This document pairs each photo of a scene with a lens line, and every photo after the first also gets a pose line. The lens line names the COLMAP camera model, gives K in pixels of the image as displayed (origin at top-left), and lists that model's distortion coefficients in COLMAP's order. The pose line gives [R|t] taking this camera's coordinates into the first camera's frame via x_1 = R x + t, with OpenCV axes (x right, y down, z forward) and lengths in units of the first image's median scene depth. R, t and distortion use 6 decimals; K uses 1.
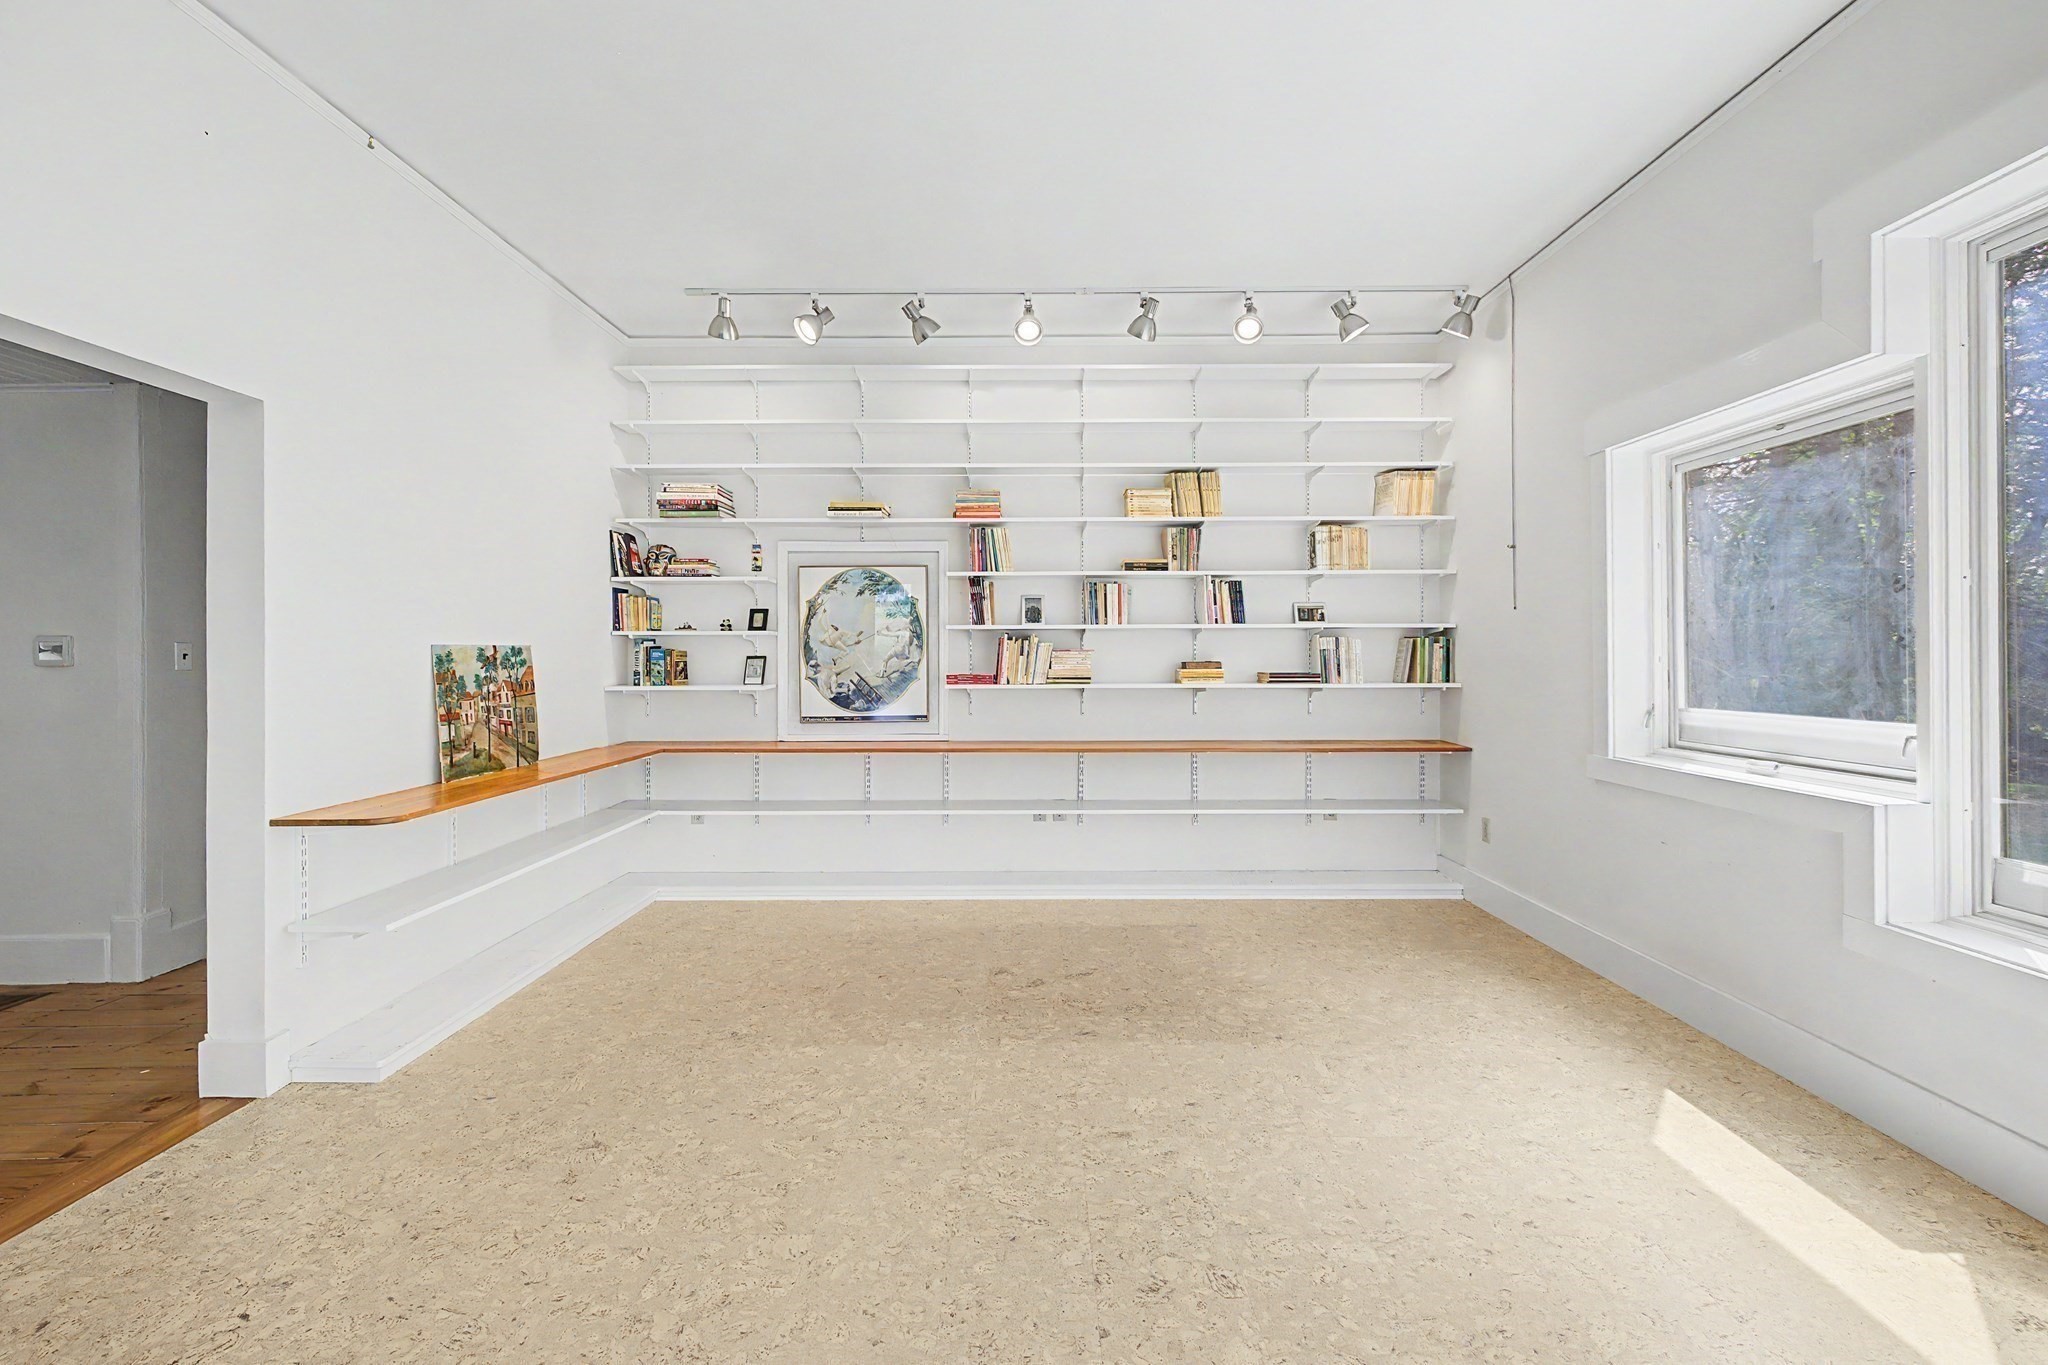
lens RADIAL K [[871.9, 0, 1028.5], [0, 871.9, 643.3], [0, 0, 1]] dist [0.004187, -0.001026]
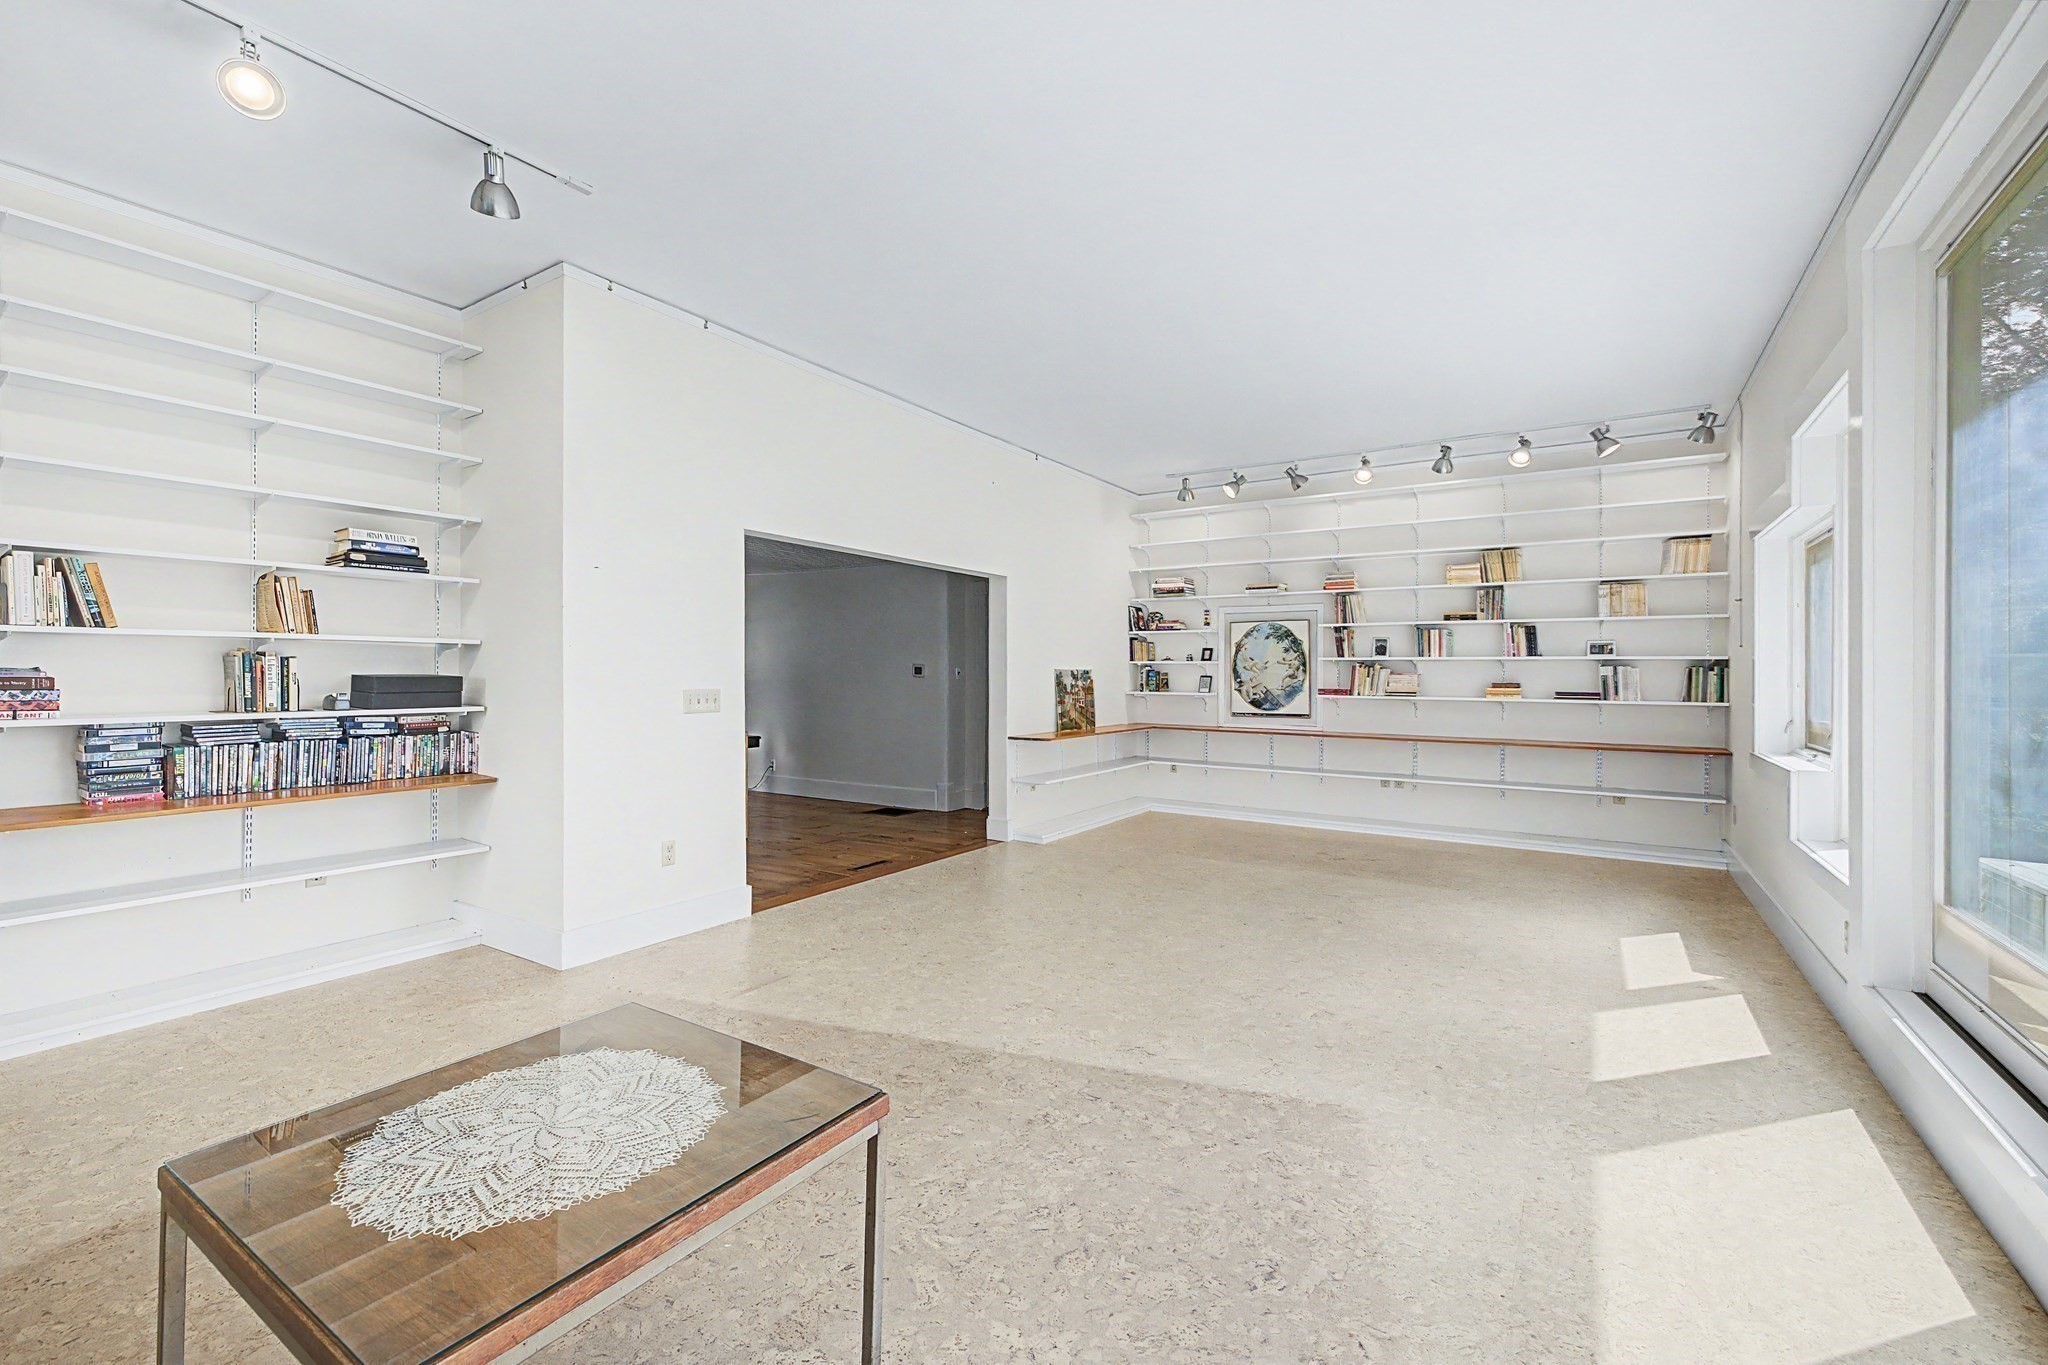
lens RADIAL K [[871.9, 0, 1026.0], [0, 871.9, 673.8], [0, 0, 1]] dist [0.004187, -0.001026]
pose [[0.840382, 0.009845, -0.541906, 0.320336], [-0.002319, 0.999891, 0.014570, -0.013263], [0.541990, -0.010988, 0.840313, -0.632646]]
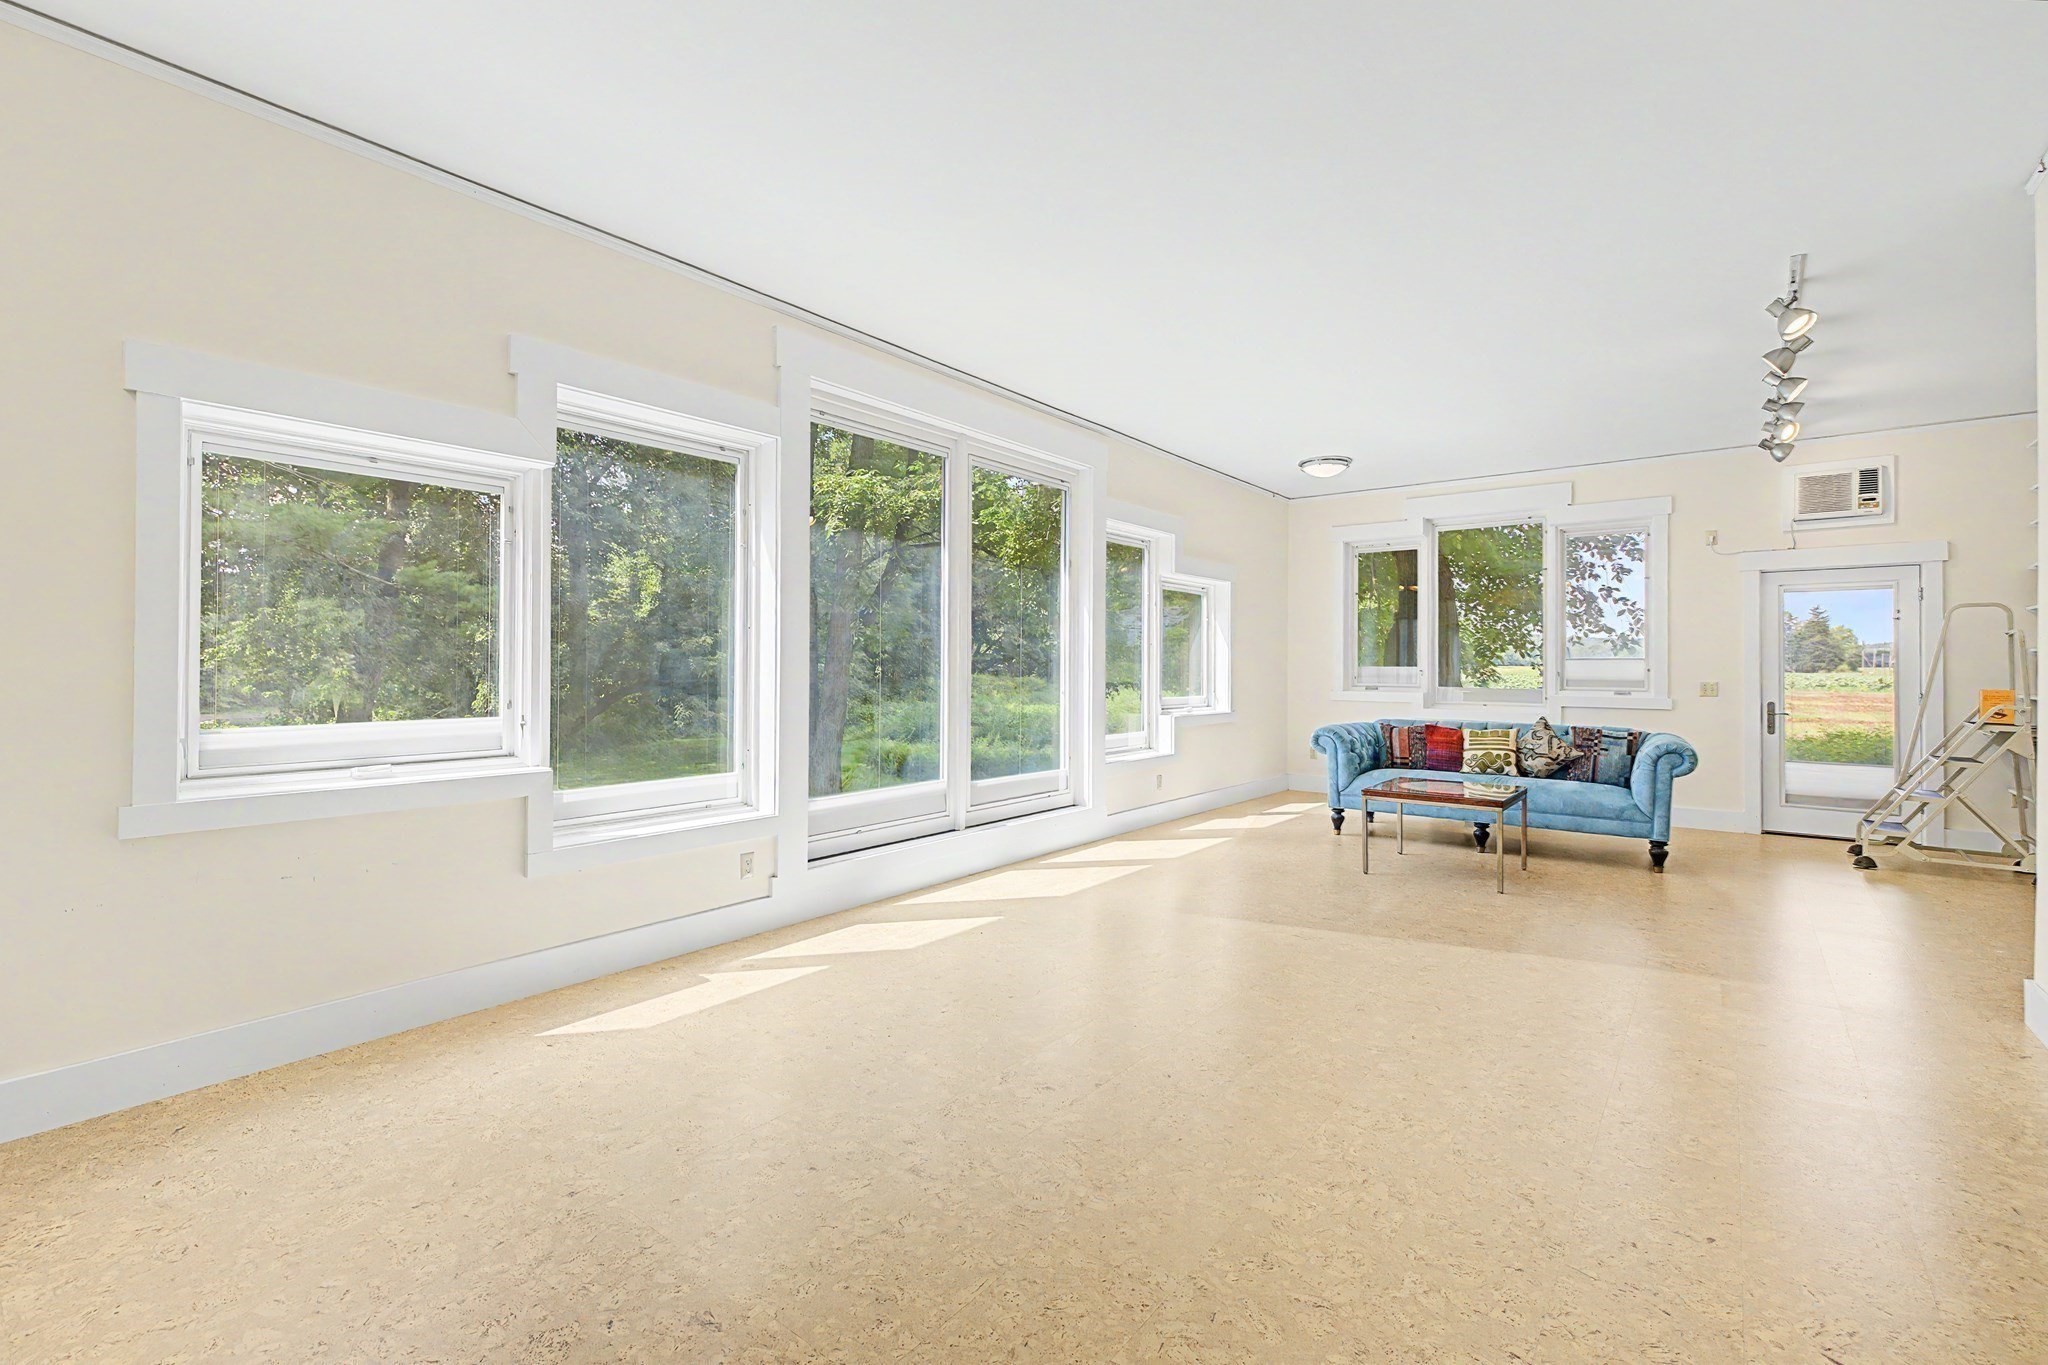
lens RADIAL K [[871.9, 0, 1035.9], [0, 871.9, 642.7], [0, 0, 1]] dist [0.004187, -0.001026]
pose [[-0.790510, 0.018162, 0.612180, -0.294525], [-0.008628, 0.999131, -0.040783, 0.012611], [-0.612388, -0.037522, -0.789666, 0.845883]]
